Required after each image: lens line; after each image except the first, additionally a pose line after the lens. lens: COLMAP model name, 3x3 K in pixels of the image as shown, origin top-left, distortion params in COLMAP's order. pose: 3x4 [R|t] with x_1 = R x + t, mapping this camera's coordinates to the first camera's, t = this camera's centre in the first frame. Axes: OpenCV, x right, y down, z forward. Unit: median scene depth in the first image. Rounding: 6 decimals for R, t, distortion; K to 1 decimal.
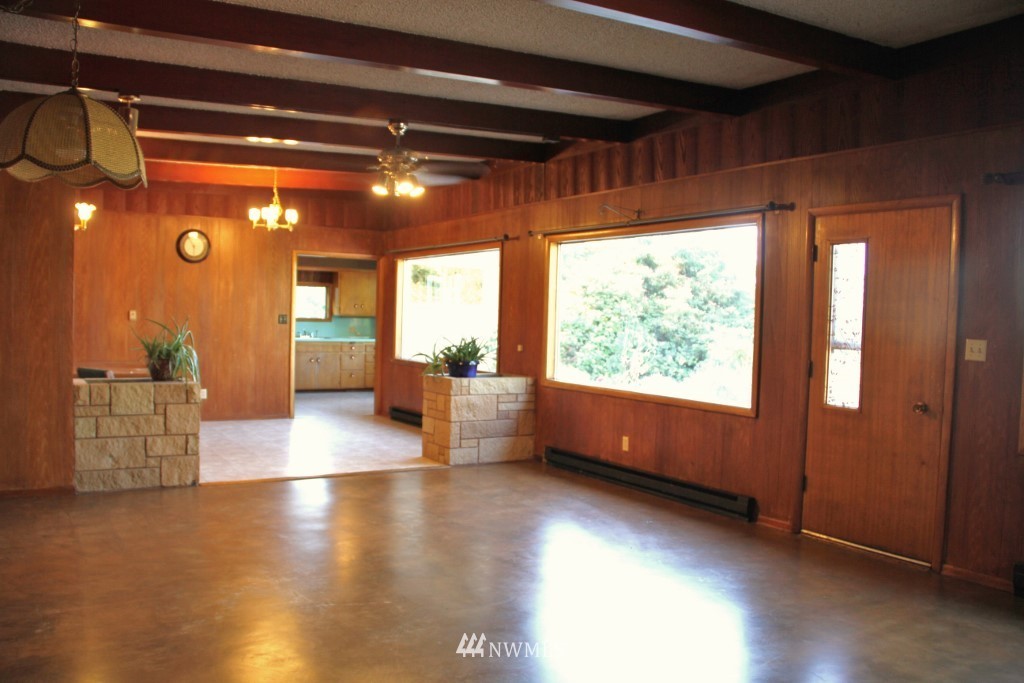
lens RADIAL K [[841.9, 0, 512.0], [0, 841.9, 341.5], [0, 0, 1]] dist [-0.192754, 0.161318]
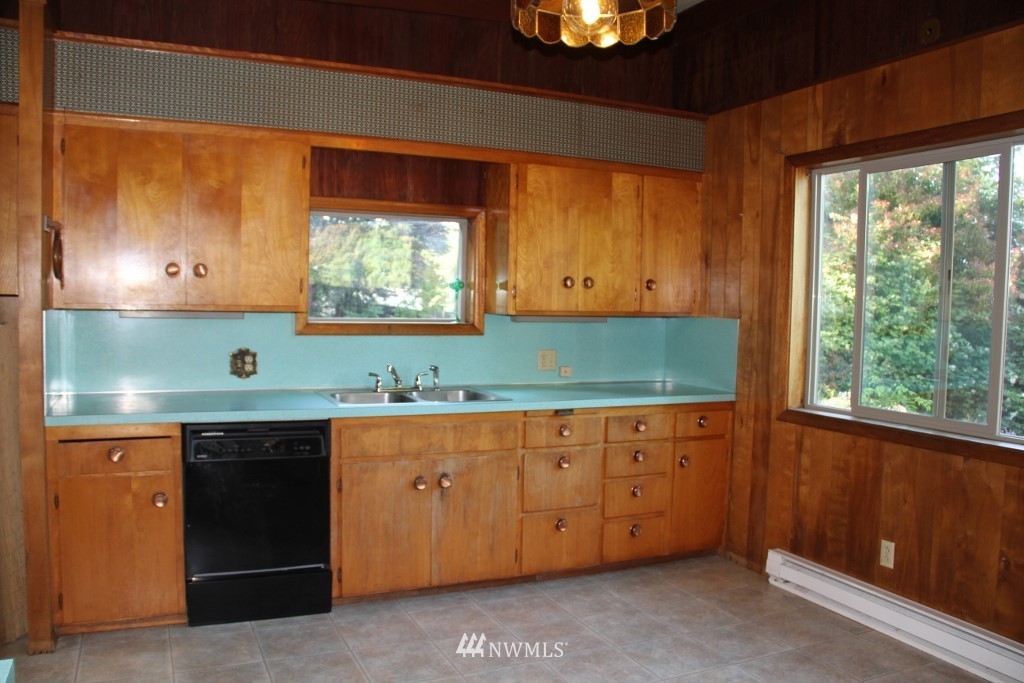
lens RADIAL K [[841.9, 0, 512.0], [0, 841.9, 341.5], [0, 0, 1]] dist [-0.192754, 0.161318]
pose [[0.991976, 0.002982, -0.126392, -0.255504], [-0.000718, 0.999839, 0.017954, -0.040257], [0.126425, -0.017719, 0.991818, 1.069374]]
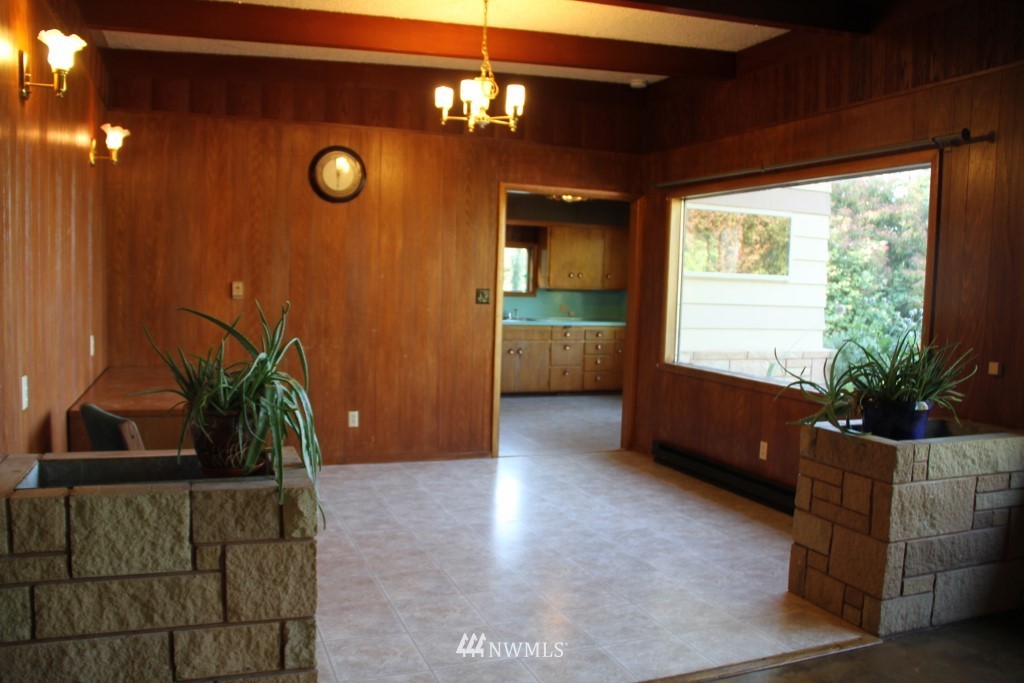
lens RADIAL K [[841.9, 0, 512.0], [0, 841.9, 341.5], [0, 0, 1]] dist [-0.192754, 0.161318]
pose [[0.981278, 0.016816, -0.191859, -0.147484], [-0.009777, 0.999246, 0.037577, -0.018667], [0.192346, -0.034998, 0.980703, 0.431758]]
